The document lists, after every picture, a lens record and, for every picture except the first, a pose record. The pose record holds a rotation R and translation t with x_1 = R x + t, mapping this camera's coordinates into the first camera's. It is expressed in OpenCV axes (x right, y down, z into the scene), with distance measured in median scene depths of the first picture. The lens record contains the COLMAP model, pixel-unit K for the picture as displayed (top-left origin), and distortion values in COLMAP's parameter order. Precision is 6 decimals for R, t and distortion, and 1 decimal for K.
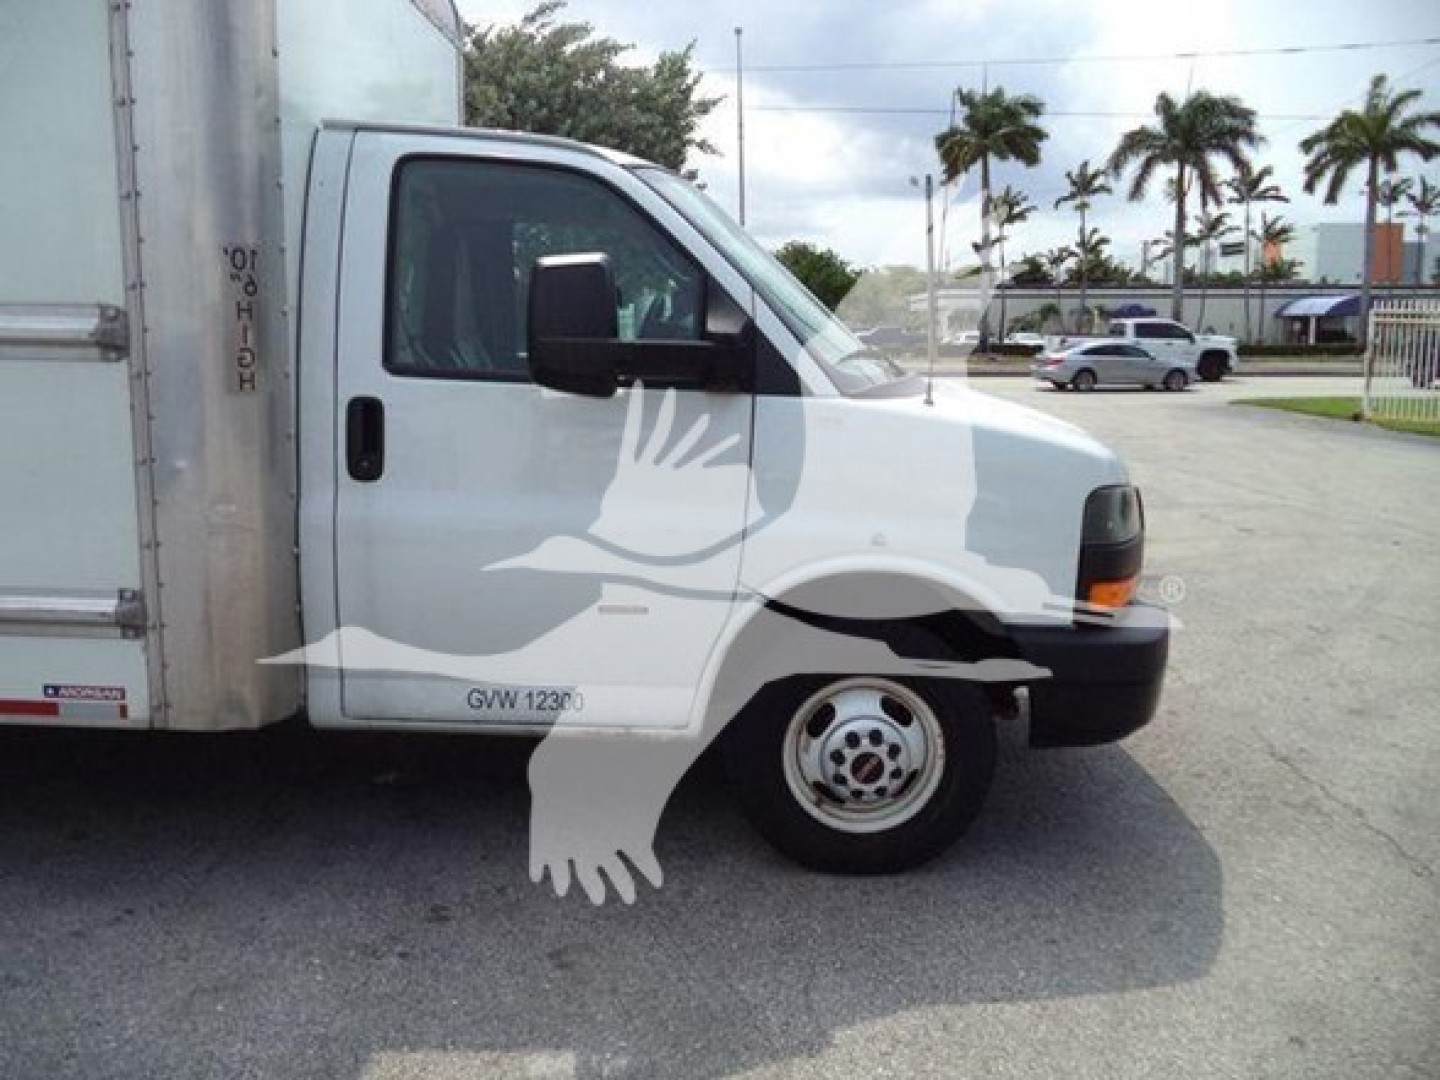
lens RADIAL K [[1162.5, 0, 725.1], [0, 1162.5, 524.3], [0, 0, 1]] dist [-0.027135, 0.007855]
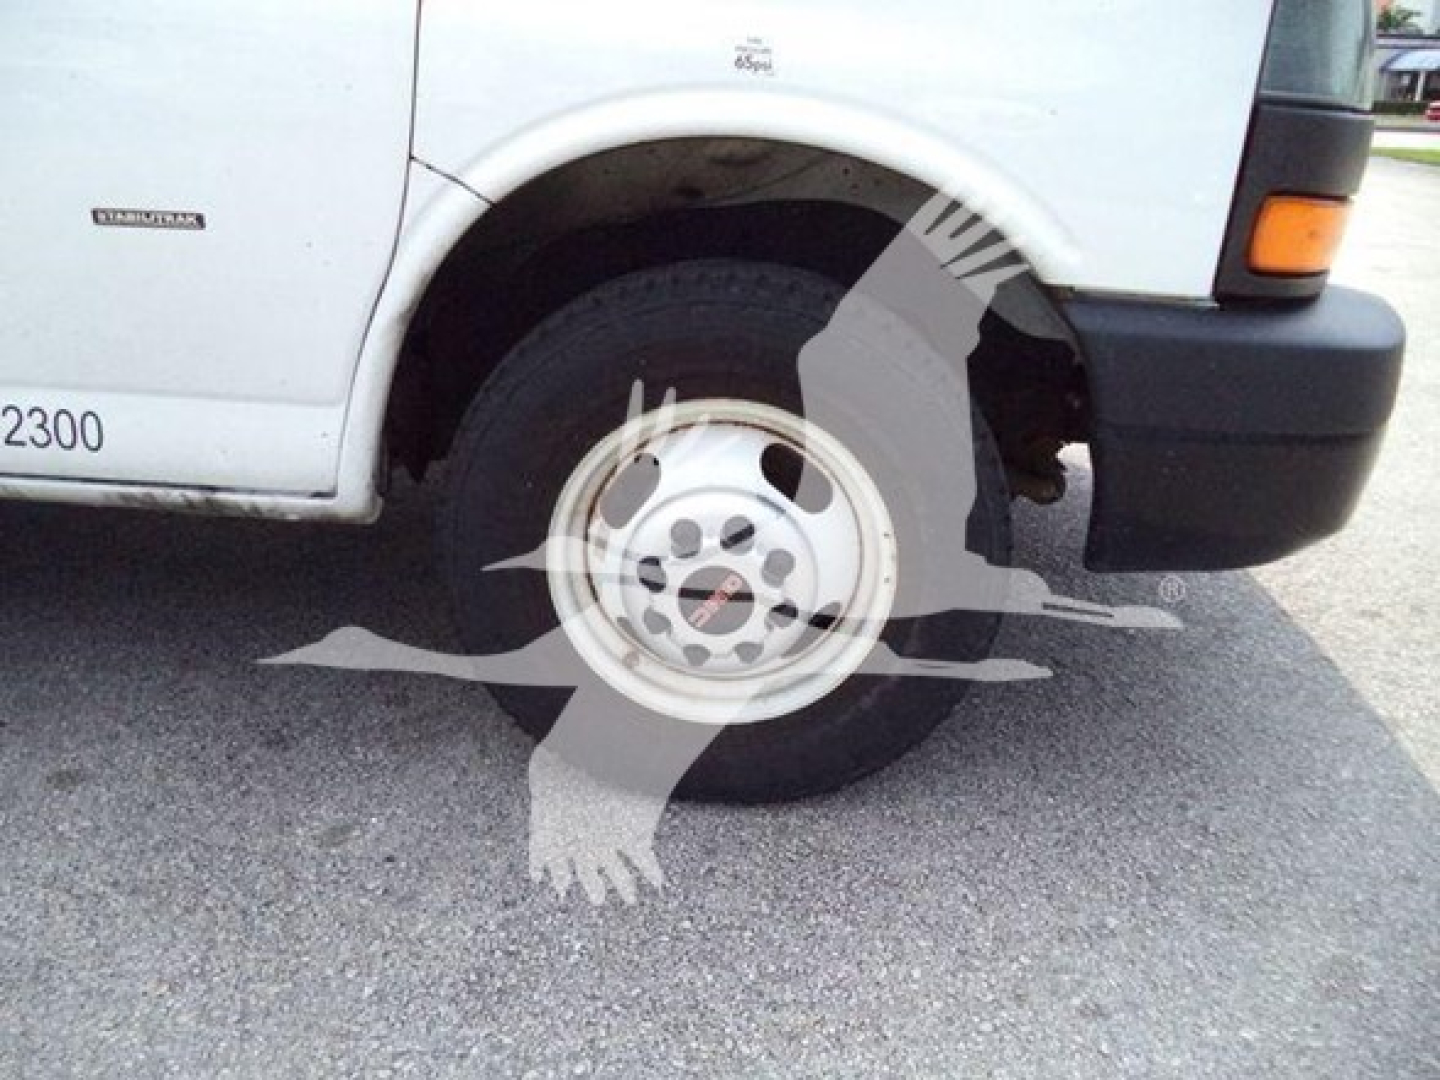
lens RADIAL K [[1162.5, 0, 725.3], [0, 1162.5, 539.6], [0, 0, 1]] dist [-0.027135, 0.007855]
pose [[0.998723, 0.040945, -0.029585, 0.134910], [-0.033712, 0.976410, 0.213279, 0.088996], [0.037620, -0.212009, 0.976543, 0.553151]]
